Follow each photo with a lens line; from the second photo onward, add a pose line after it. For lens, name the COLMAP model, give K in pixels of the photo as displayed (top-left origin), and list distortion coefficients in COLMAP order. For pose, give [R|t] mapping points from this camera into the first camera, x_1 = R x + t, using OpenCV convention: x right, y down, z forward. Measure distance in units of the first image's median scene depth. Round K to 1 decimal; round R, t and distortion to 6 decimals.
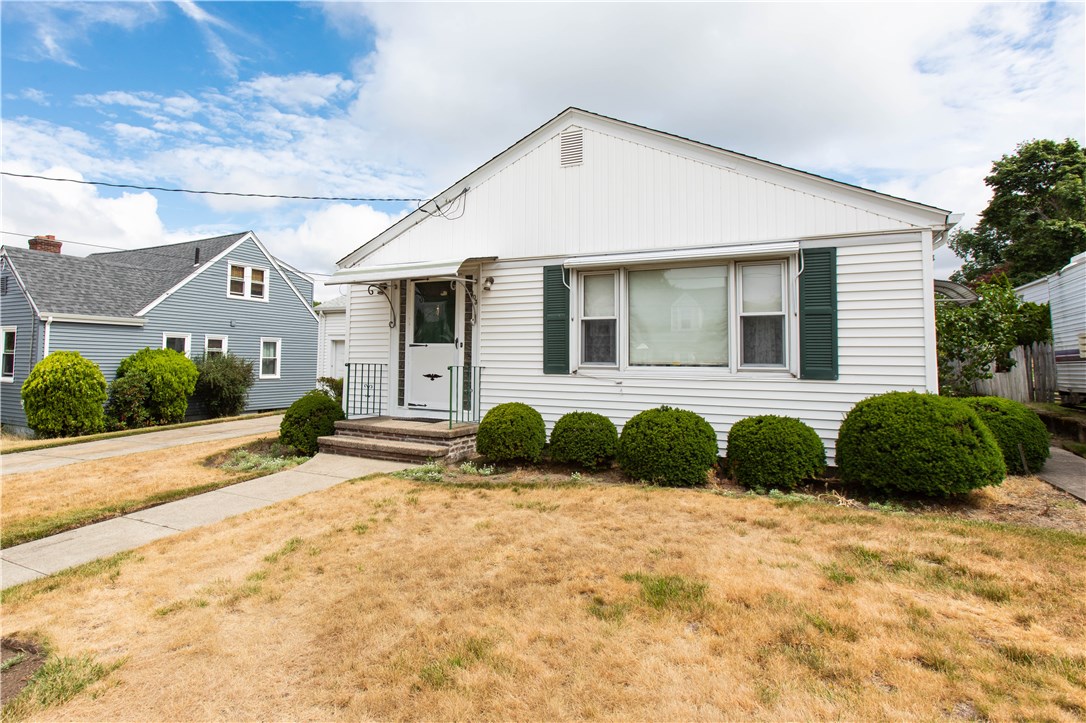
lens RADIAL K [[548.2, 0, 539.3], [0, 548.2, 365.6], [0, 0, 1]] dist [-0.002991, -0.001272]
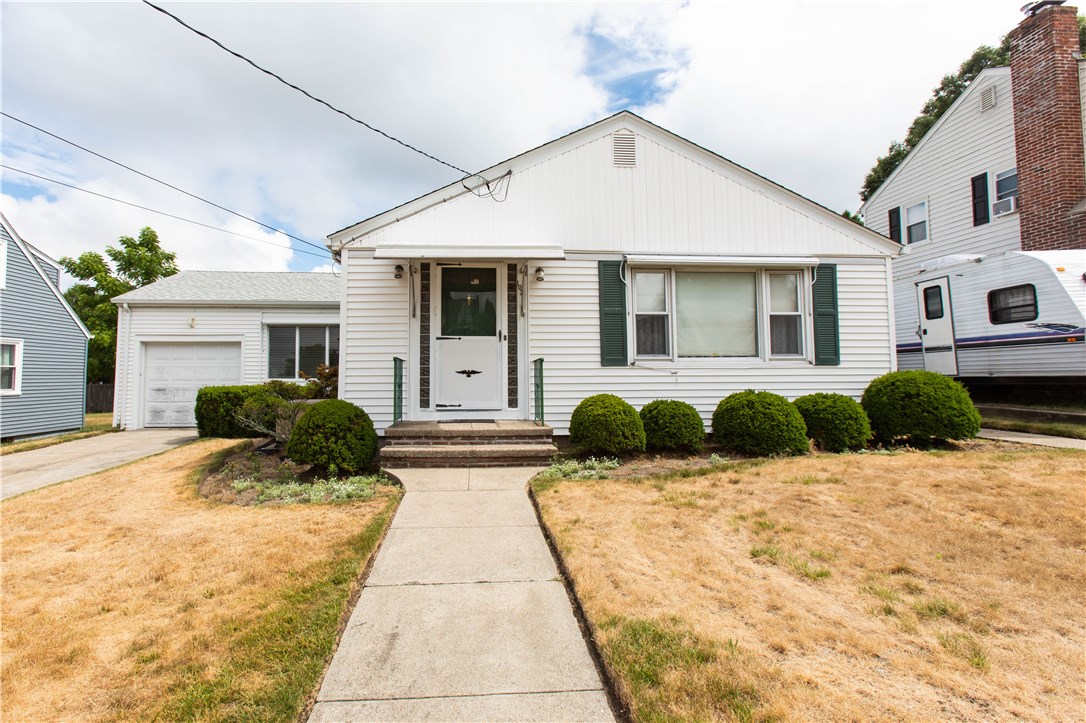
lens RADIAL K [[494.5, 0, 496.3], [0, 494.5, 374.5], [0, 0, 1]] dist [-0.009848, 0.009049]
pose [[0.873177, -0.016973, 0.487108, -0.620796], [0.020626, 0.999785, -0.002135, 0.028389], [-0.486967, 0.011911, 0.873339, 0.302103]]
